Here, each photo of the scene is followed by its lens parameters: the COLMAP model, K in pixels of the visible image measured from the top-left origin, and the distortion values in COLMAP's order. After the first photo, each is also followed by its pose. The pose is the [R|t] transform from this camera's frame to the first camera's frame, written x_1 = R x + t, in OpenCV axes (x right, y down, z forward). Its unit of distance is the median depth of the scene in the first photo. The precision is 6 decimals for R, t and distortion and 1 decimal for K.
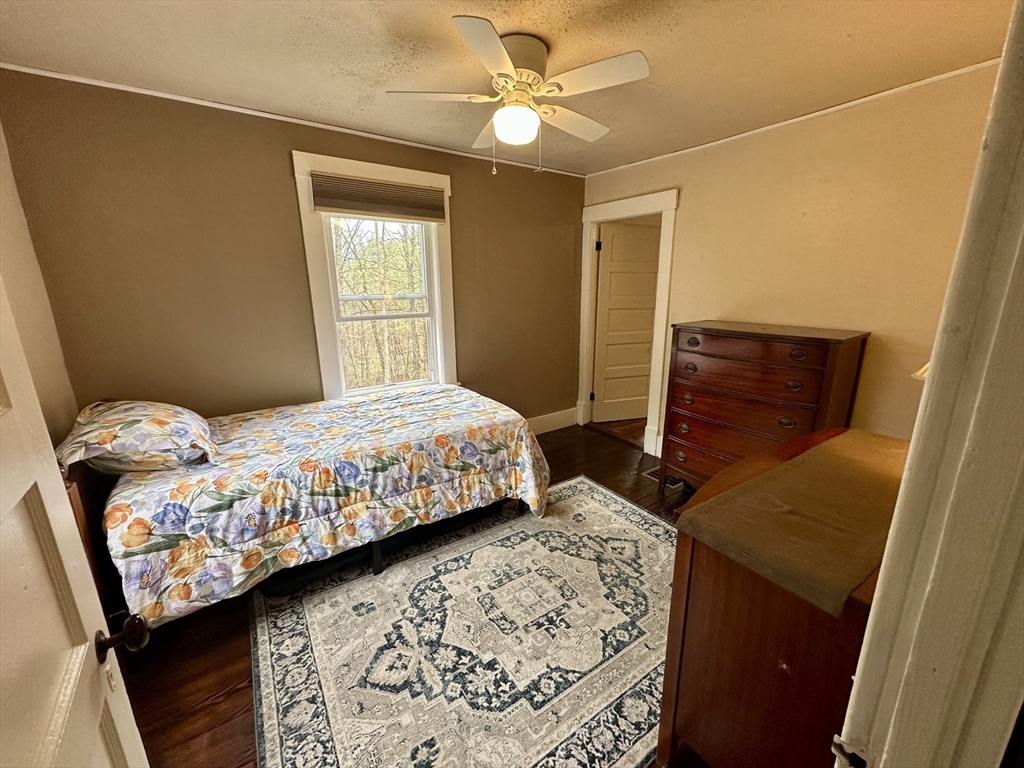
lens RADIAL K [[409.4, 0, 511.2], [0, 409.4, 382.7], [0, 0, 1]] dist [-0.002258, 0.000004]
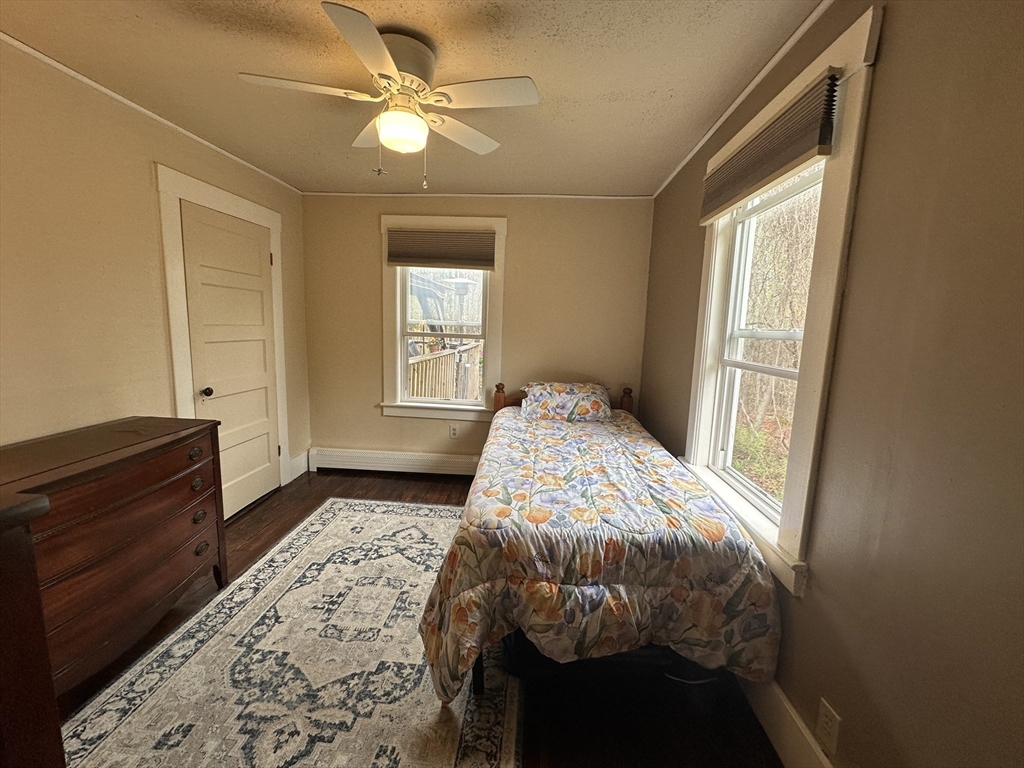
lens RADIAL K [[409.4, 0, 509.6], [0, 409.4, 383.3], [0, 0, 1]] dist [-0.002258, 0.000004]
pose [[-0.632624, 0.097207, -0.768335, 0.542928], [-0.207430, 0.934577, 0.289032, -0.362440], [0.746164, 0.342224, -0.571071, 1.653599]]
